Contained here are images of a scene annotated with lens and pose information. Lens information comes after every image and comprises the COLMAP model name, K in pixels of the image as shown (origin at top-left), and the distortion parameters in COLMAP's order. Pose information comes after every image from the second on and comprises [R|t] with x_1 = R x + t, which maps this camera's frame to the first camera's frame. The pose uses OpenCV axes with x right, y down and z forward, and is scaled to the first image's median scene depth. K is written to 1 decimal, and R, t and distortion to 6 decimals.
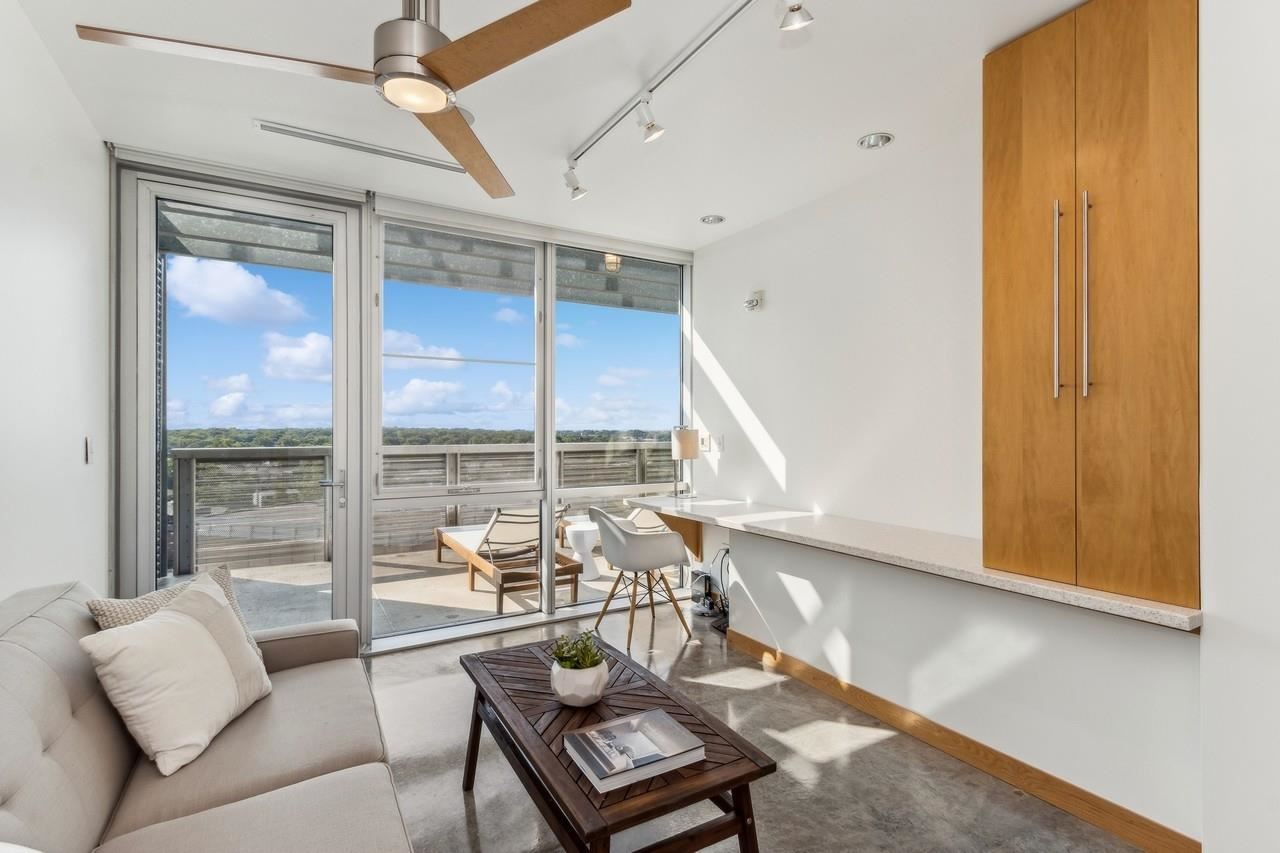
lens RADIAL K [[587.4, 0, 632.3], [0, 587.4, 429.5], [0, 0, 1]] dist [0.000683, 0.000273]
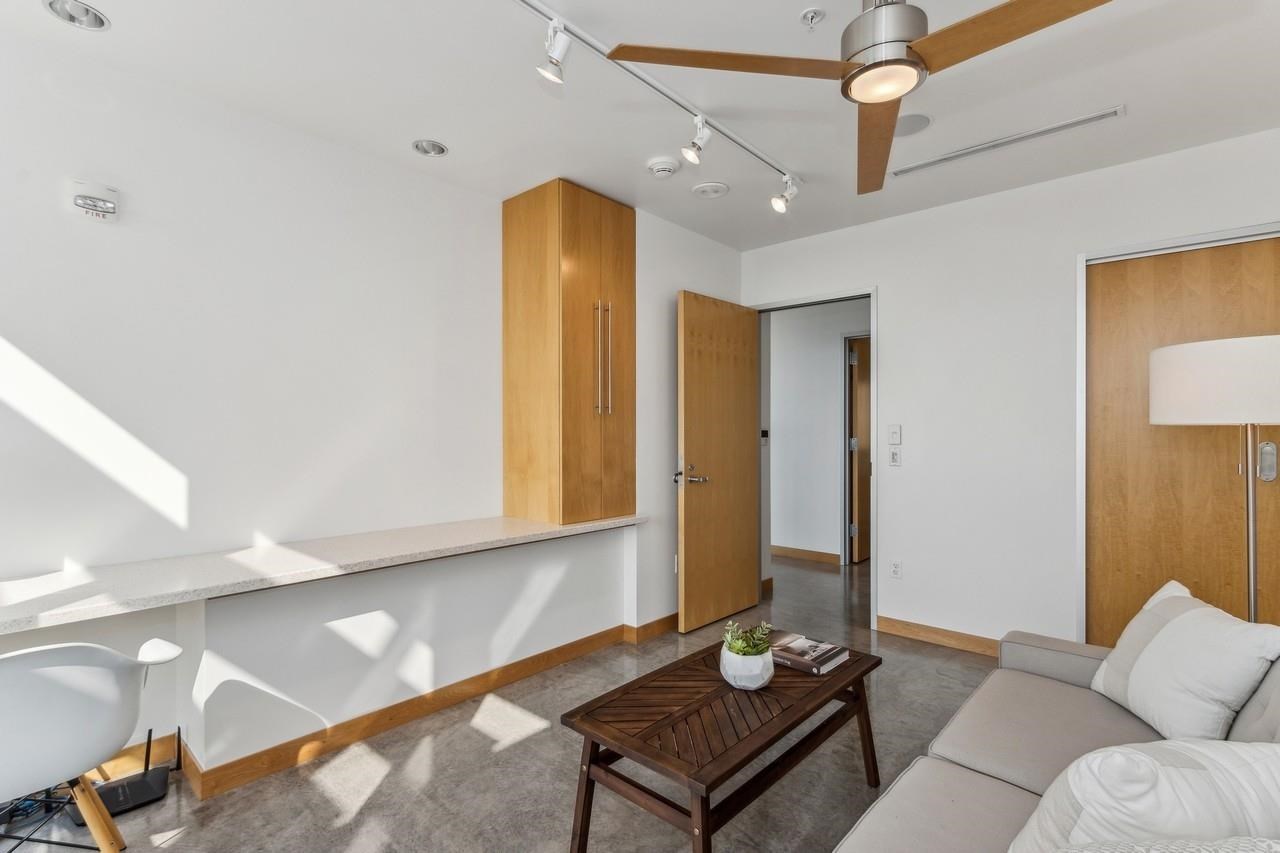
lens RADIAL K [[587.4, 0, 632.3], [0, 587.4, 429.5], [0, 0, 1]] dist [0.000683, 0.000273]
pose [[-0.304308, 0.004757, 0.952562, -0.617237], [0.000118, 0.999988, -0.004956, -0.001989], [-0.952574, -0.001396, -0.304305, 0.895756]]
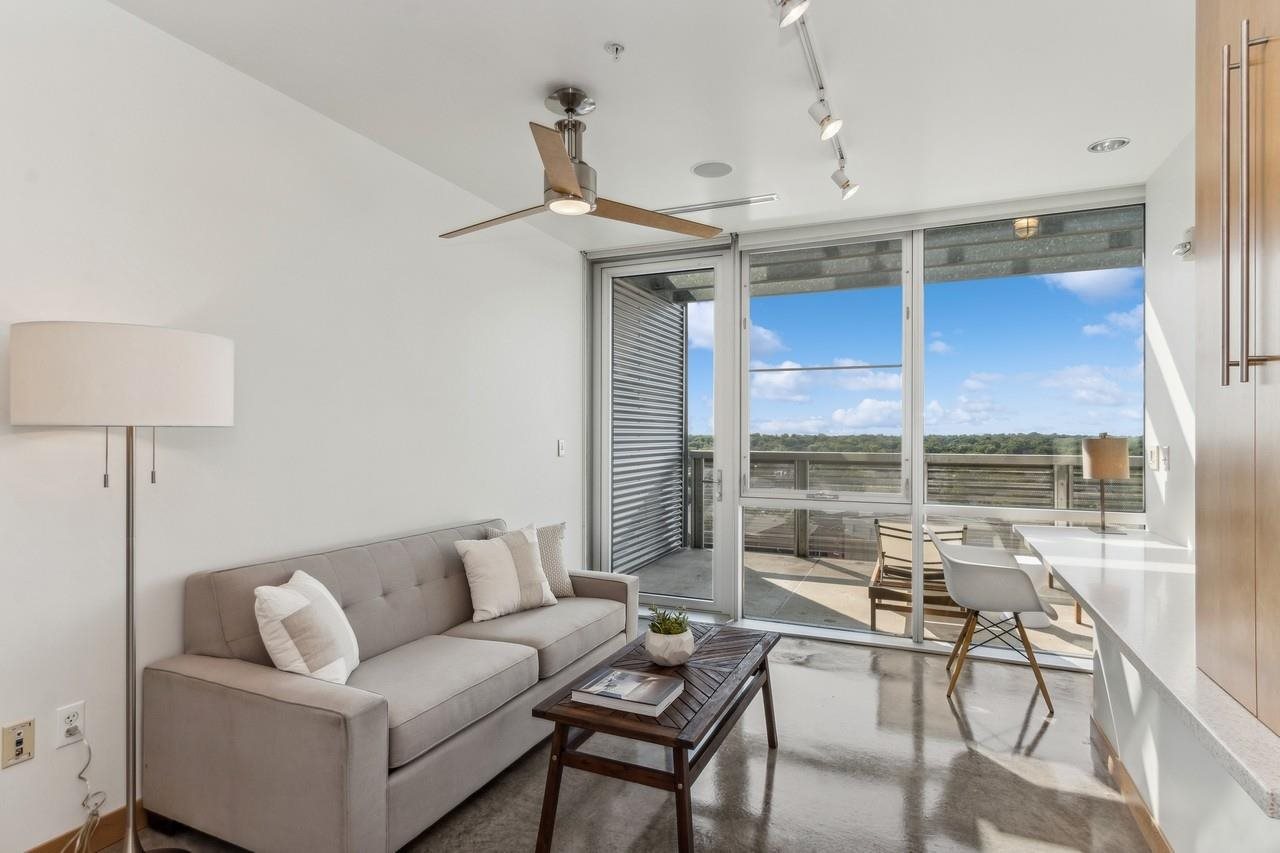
lens RADIAL K [[646.3, 0, 642.6], [0, 646.3, 437.1], [0, 0, 1]] dist [-0.000793, 0.000003]
pose [[0.597713, 0.004696, -0.801696, 0.545033], [-0.005024, 0.999985, 0.002111, -0.000440], [0.801694, 0.002766, 0.597728, 0.098163]]
